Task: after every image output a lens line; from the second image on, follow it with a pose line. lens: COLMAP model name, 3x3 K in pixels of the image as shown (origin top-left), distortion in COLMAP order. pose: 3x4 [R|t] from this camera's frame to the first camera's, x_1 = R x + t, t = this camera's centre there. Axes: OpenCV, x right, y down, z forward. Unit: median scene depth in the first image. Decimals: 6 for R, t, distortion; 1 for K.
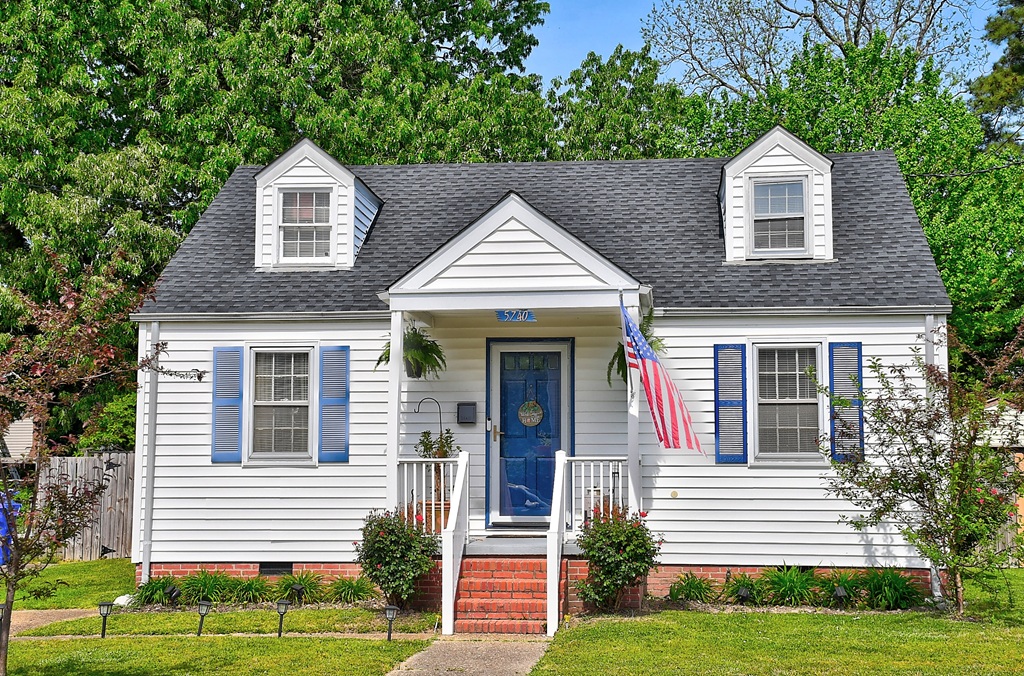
lens RADIAL K [[1491.3, 0, 512.0], [0, 1491.3, 338.0], [0, 0, 1]] dist [0.203467, 0.027977]
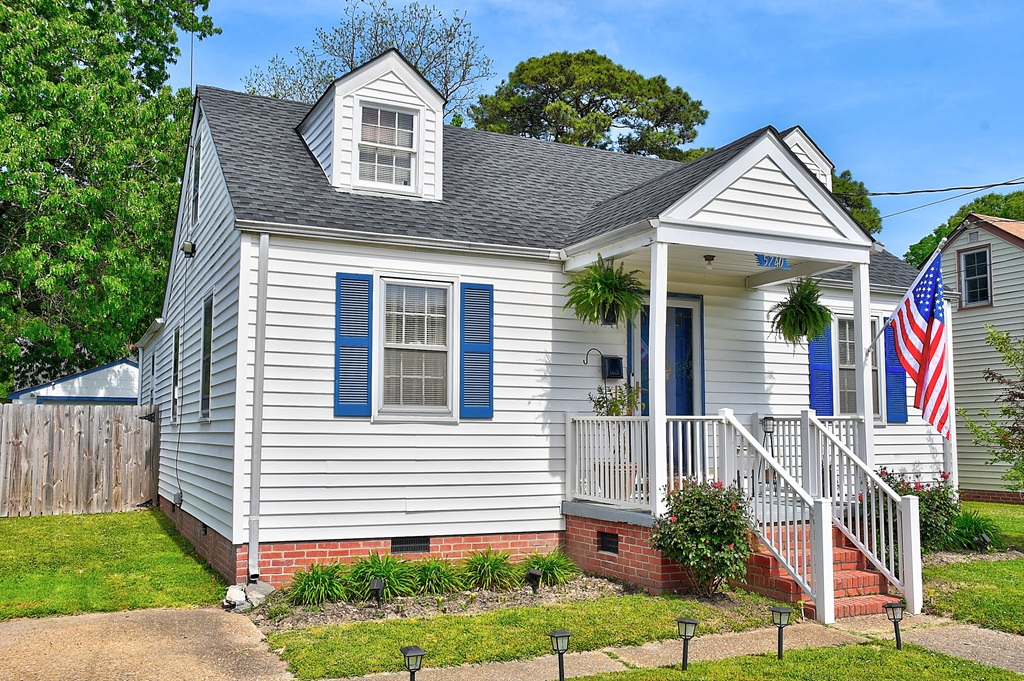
lens RADIAL K [[942.9, 0, 512.0], [0, 942.9, 340.5], [0, 0, 1]] dist [-0.062070, 0.007912]
pose [[0.846328, 0.054384, 0.529878, -0.388375], [-0.054502, 0.998395, -0.015420, 0.045469], [-0.529866, -0.015829, 0.847934, 0.530046]]
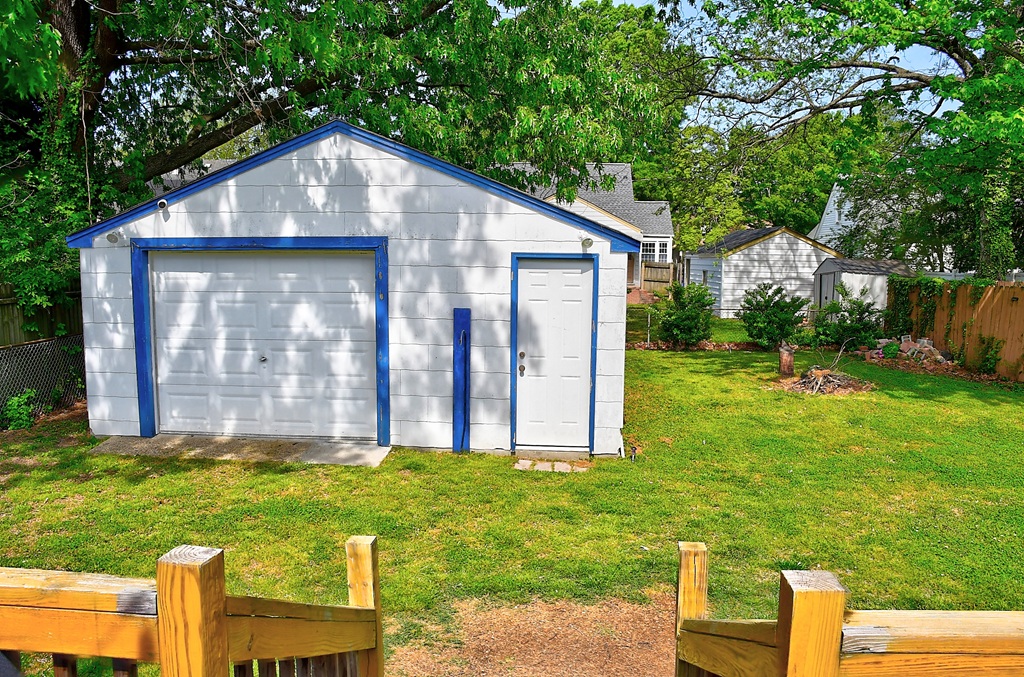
lens RADIAL K [[797.6, 0, 512.0], [0, 797.6, 338.5], [0, 0, 1]] dist [-0.086976, 0.001080]
pose [[0.998866, 0.002610, 0.047544, -0.032890], [-0.012370, 0.978435, 0.206183, 0.113547], [-0.045981, -0.206537, 0.977358, 1.734190]]
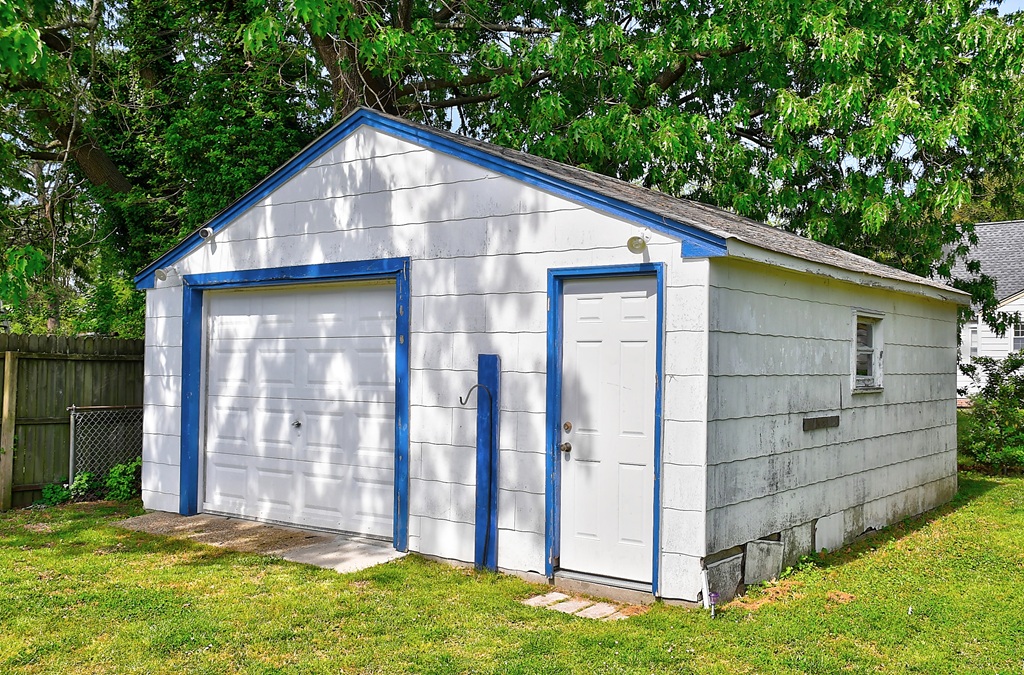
lens RADIAL K [[1024.6, 0, 513.6], [0, 1024.6, 355.7], [0, 0, 1]] dist [-0.011824, -0.002960]
pose [[0.863969, 0.003827, -0.503530, 0.167128], [0.042102, 0.995921, 0.079809, 0.159510], [0.501782, -0.090152, 0.860284, 1.845399]]
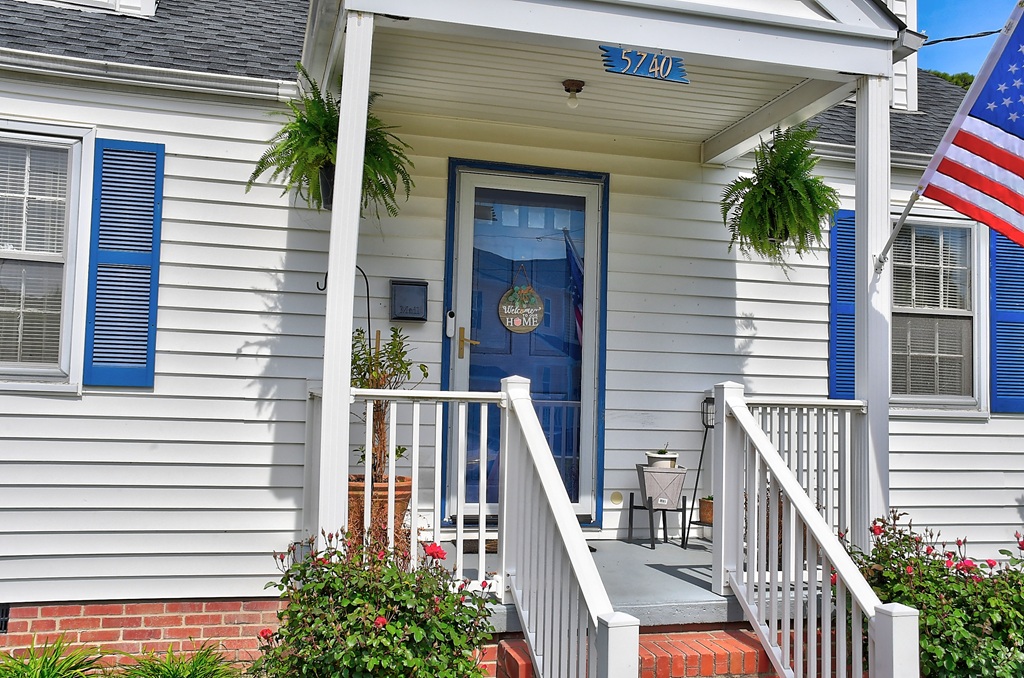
lens RADIAL K [[988.6, 0, 512.0], [0, 988.6, 339.0], [0, 0, 1]] dist [0.003677, 0.012721]
pose [[0.927846, 0.049710, 0.369637, -0.119493], [-0.061707, 0.997880, 0.020697, 0.053603], [-0.367824, -0.042013, 0.928946, 0.665477]]
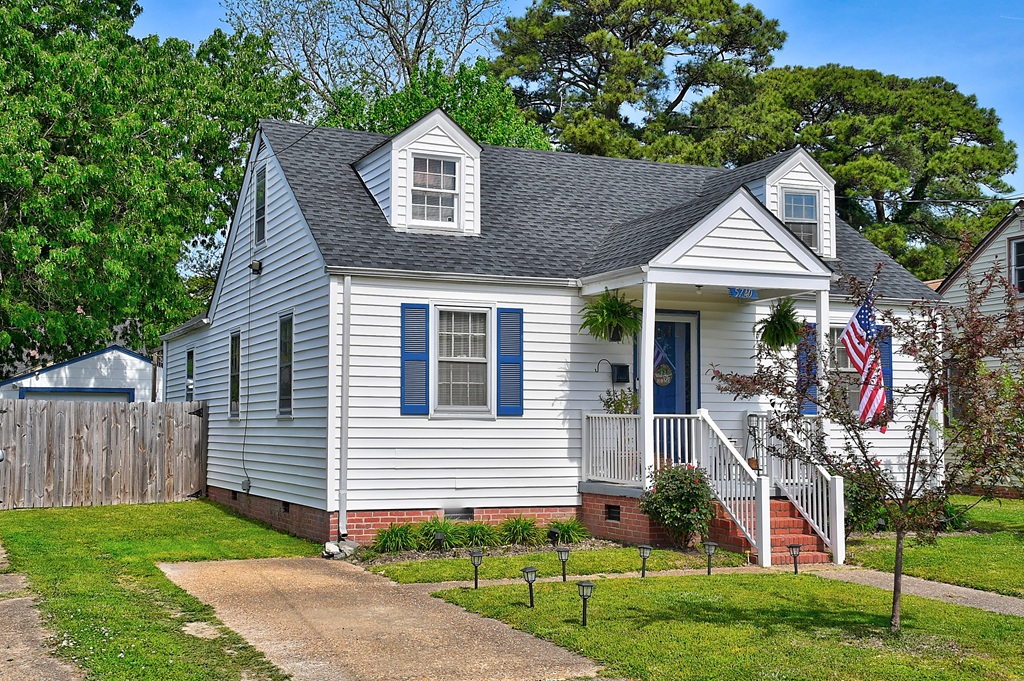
lens RADIAL K [[1284.4, 0, 512.0], [0, 1284.4, 340.5], [0, 0, 1]] dist [0.116785, -0.007470]
pose [[0.861523, 0.035188, 0.506498, -0.588232], [-0.052222, 0.998446, 0.019461, 0.010569], [-0.505026, -0.043216, 0.862022, 0.198592]]
